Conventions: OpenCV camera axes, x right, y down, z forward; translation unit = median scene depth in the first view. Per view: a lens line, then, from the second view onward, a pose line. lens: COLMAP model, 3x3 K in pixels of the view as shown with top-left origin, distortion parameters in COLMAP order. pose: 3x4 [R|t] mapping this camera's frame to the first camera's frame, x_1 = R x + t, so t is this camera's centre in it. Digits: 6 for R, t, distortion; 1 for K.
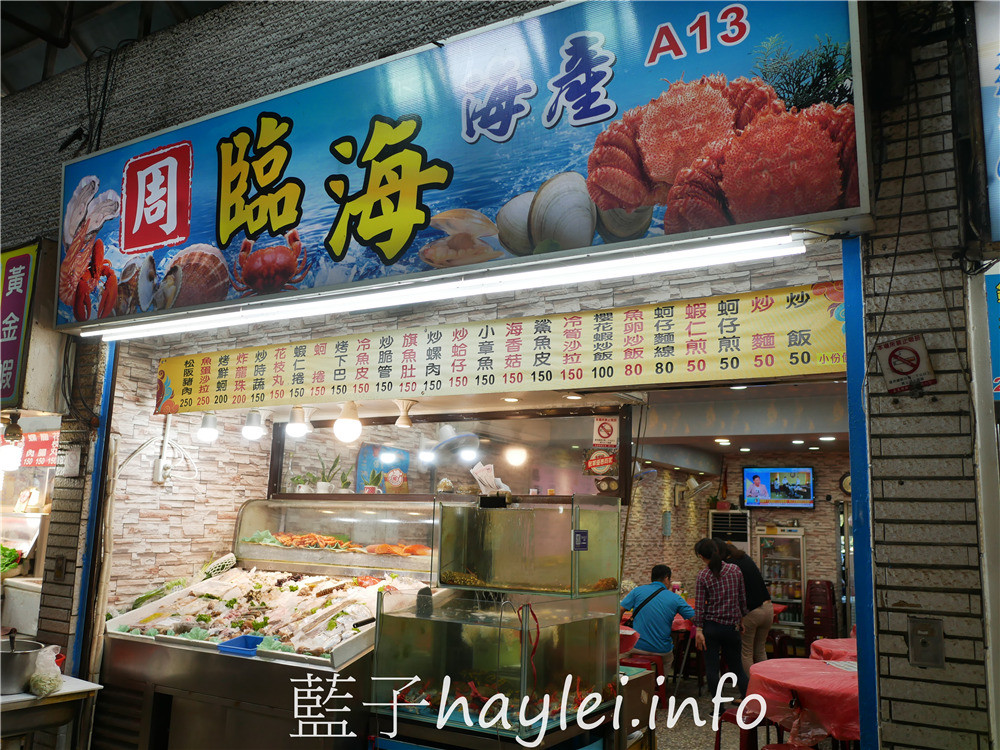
lens RADIAL K [[860.7, 0, 500.0], [0, 860.7, 375.0], [0, 0, 1]] dist [-0.026274, 0.012178]
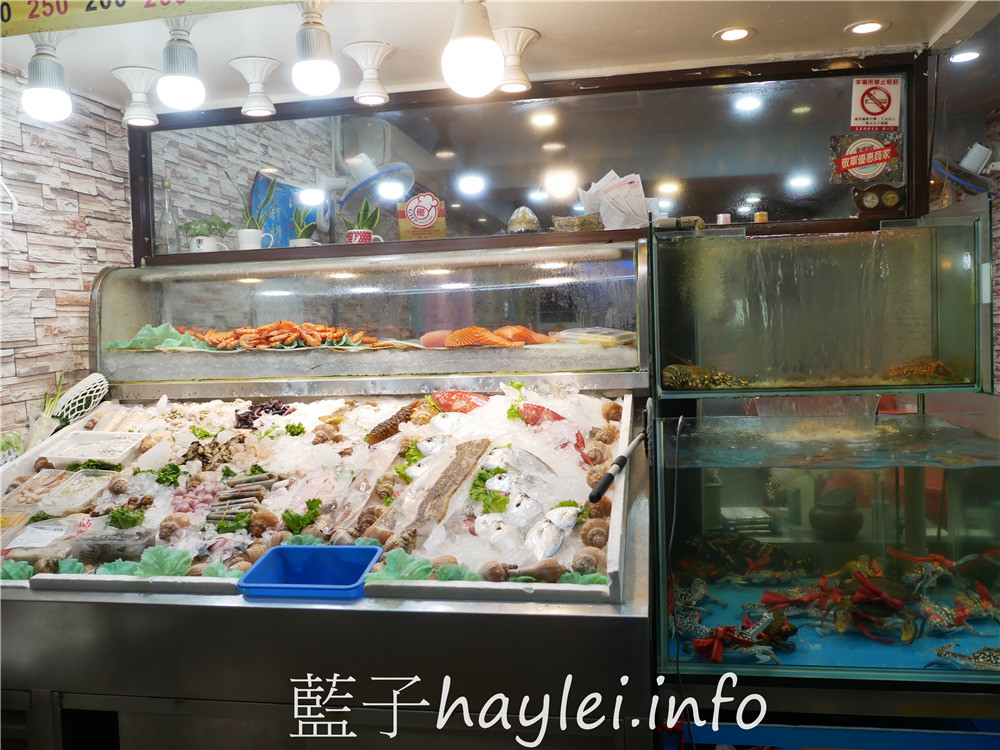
lens RADIAL K [[860.7, 0, 500.0], [0, 860.7, 375.0], [0, 0, 1]] dist [-0.026274, 0.012178]
pose [[0.929685, -0.082036, 0.359104, -0.277672], [-0.002355, 0.973541, 0.228499, 0.096597], [-0.368347, -0.213278, 0.904894, 0.473543]]
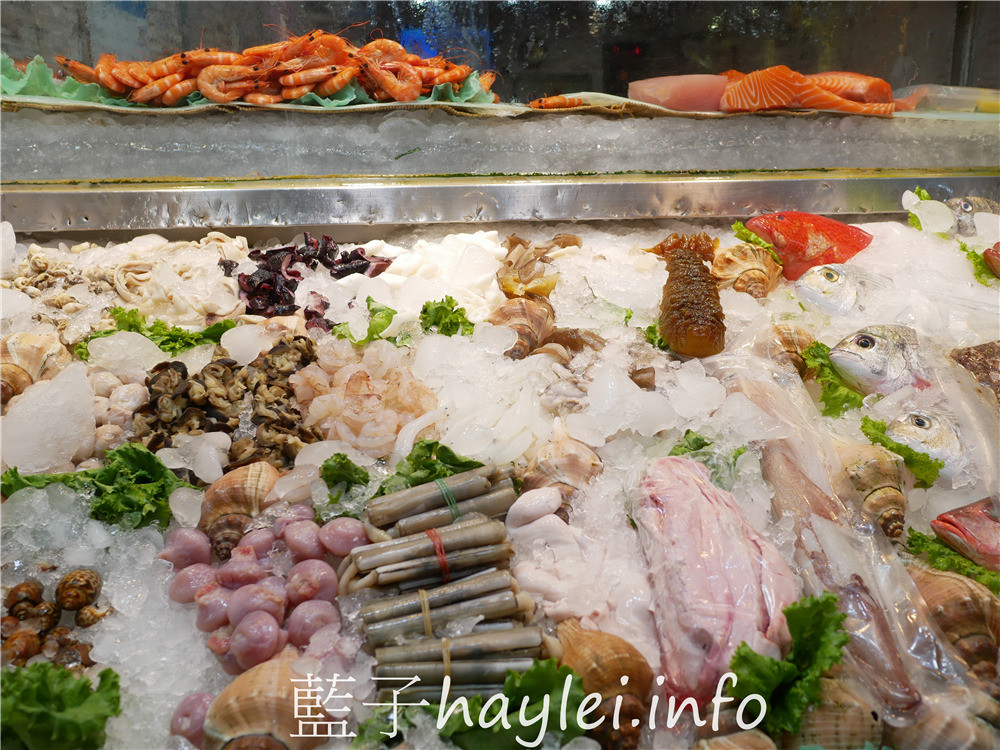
lens RADIAL K [[860.7, 0, 500.0], [0, 860.7, 375.0], [0, 0, 1]] dist [-0.026274, 0.012178]
pose [[0.794642, -0.196014, 0.574563, -0.307836], [-0.071705, 0.909509, 0.409453, 0.167497], [-0.602829, -0.366568, 0.708679, 0.780733]]
